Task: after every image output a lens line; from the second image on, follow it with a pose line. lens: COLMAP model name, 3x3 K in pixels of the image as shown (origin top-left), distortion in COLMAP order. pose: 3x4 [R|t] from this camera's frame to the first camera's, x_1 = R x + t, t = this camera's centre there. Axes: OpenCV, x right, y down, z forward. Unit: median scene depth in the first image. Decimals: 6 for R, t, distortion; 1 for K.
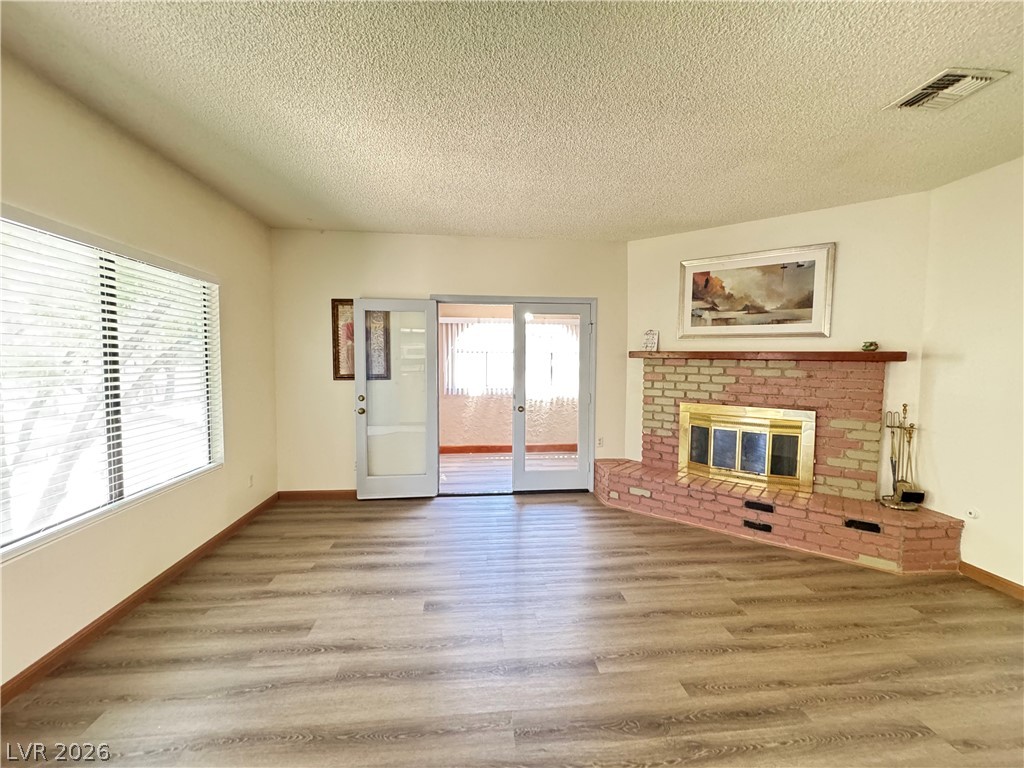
lens RADIAL K [[430.7, 0, 512.1], [0, 430.7, 385.1], [0, 0, 1]] dist [-0.003495, -0.000333]
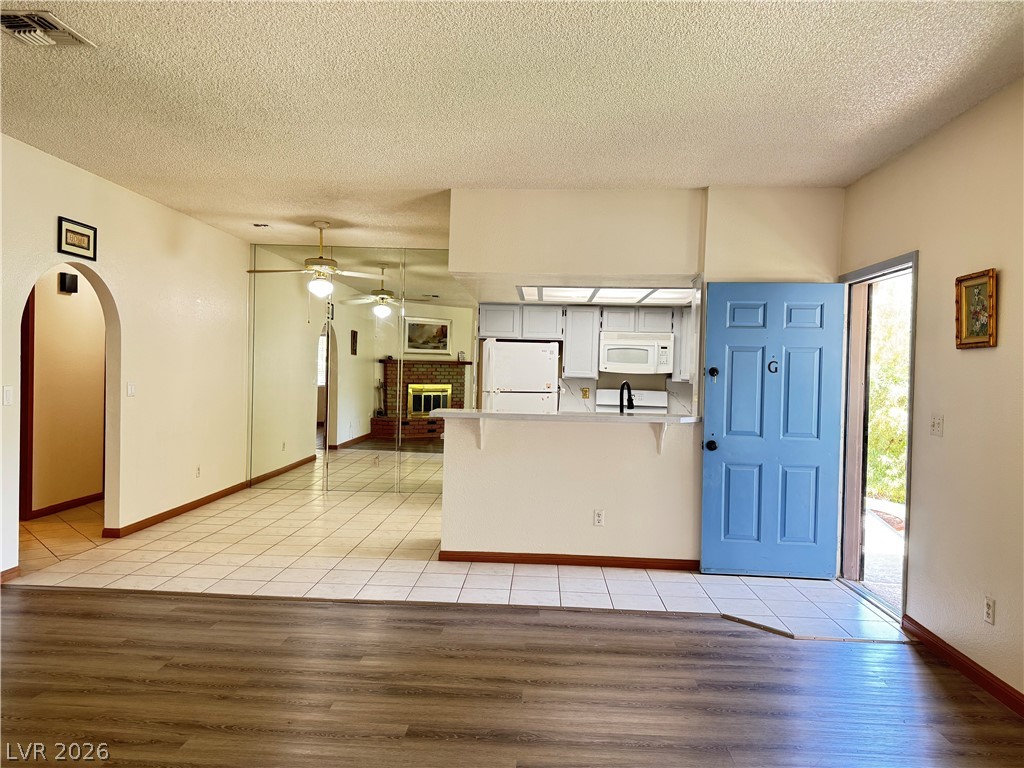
lens RADIAL K [[721.4, 0, 505.2], [0, 721.4, 384.7], [0, 0, 1]] dist [0.034176, -0.020802]
pose [[-0.986854, -0.035816, 0.157598, -0.088272], [-0.023853, 0.996734, 0.077155, -0.051416], [-0.159847, 0.072381, -0.984485, 1.130506]]
